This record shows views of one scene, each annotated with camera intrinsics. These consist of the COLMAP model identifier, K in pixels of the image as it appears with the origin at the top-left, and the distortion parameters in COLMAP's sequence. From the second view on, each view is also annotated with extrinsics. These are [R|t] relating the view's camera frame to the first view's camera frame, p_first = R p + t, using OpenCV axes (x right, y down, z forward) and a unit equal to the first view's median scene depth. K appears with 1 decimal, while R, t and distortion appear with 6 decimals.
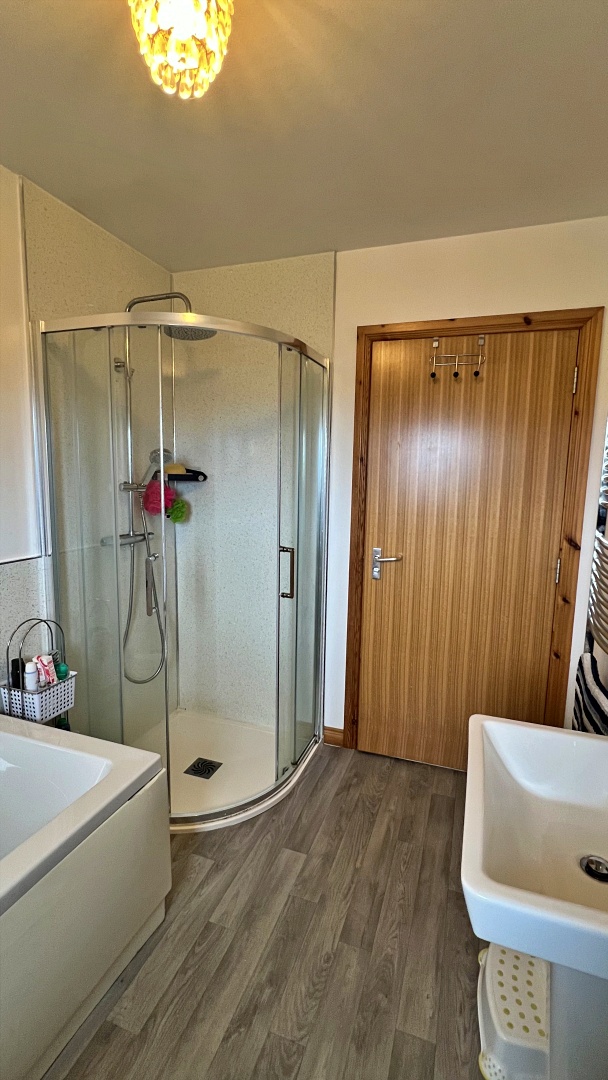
lens RADIAL K [[431.1, 0, 304.0], [0, 431.1, 540.0], [0, 0, 1]] dist [-0.001187, 0.000178]
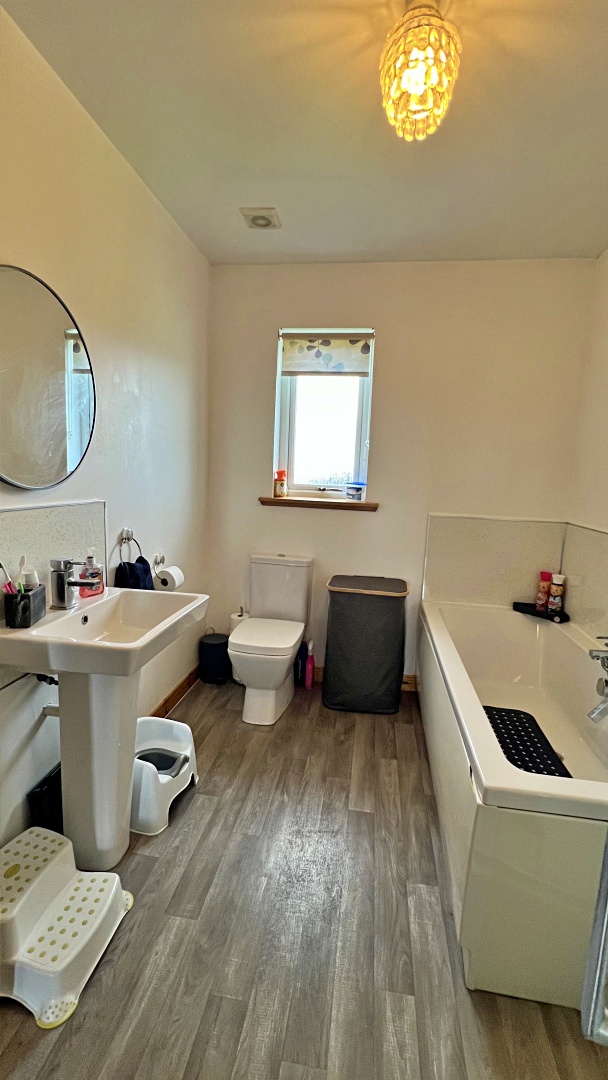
lens RADIAL K [[431.1, 0, 304.0], [0, 431.1, 540.0], [0, 0, 1]] dist [-0.001187, 0.000178]
pose [[-0.974909, -0.016484, -0.221990, 0.180962], [-0.081249, 0.954803, 0.285919, -0.134371], [0.207244, 0.296781, -0.932186, 1.588198]]
